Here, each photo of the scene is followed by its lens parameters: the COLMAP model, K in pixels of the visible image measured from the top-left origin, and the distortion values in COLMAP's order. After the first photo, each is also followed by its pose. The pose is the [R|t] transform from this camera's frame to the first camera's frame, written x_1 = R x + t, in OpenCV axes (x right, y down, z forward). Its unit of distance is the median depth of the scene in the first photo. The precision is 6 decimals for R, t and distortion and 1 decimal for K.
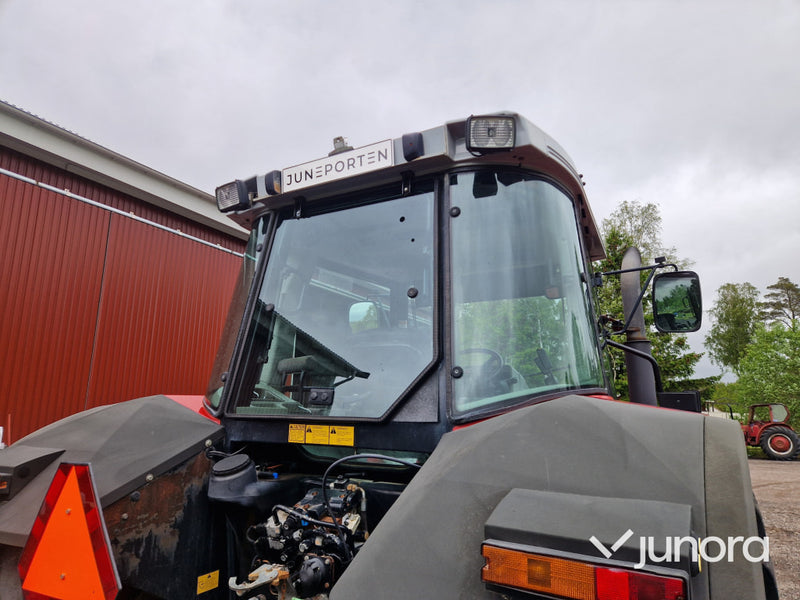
lens RADIAL K [[539.8, 0, 398.2], [0, 539.8, 300.7], [0, 0, 1]] dist [0.082823, -0.074239]
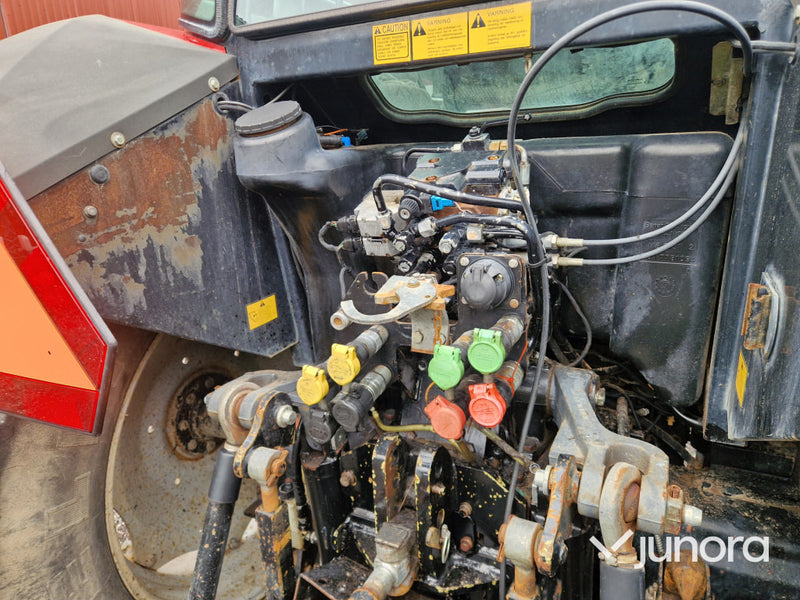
lens RADIAL K [[539.8, 0, 398.2], [0, 539.8, 300.7], [0, 0, 1]] dist [0.082823, -0.074239]
pose [[0.996828, -0.071599, 0.034736, -0.220723], [0.047856, 0.888075, 0.457201, 0.230475], [-0.063583, -0.454089, 0.888685, 0.460870]]
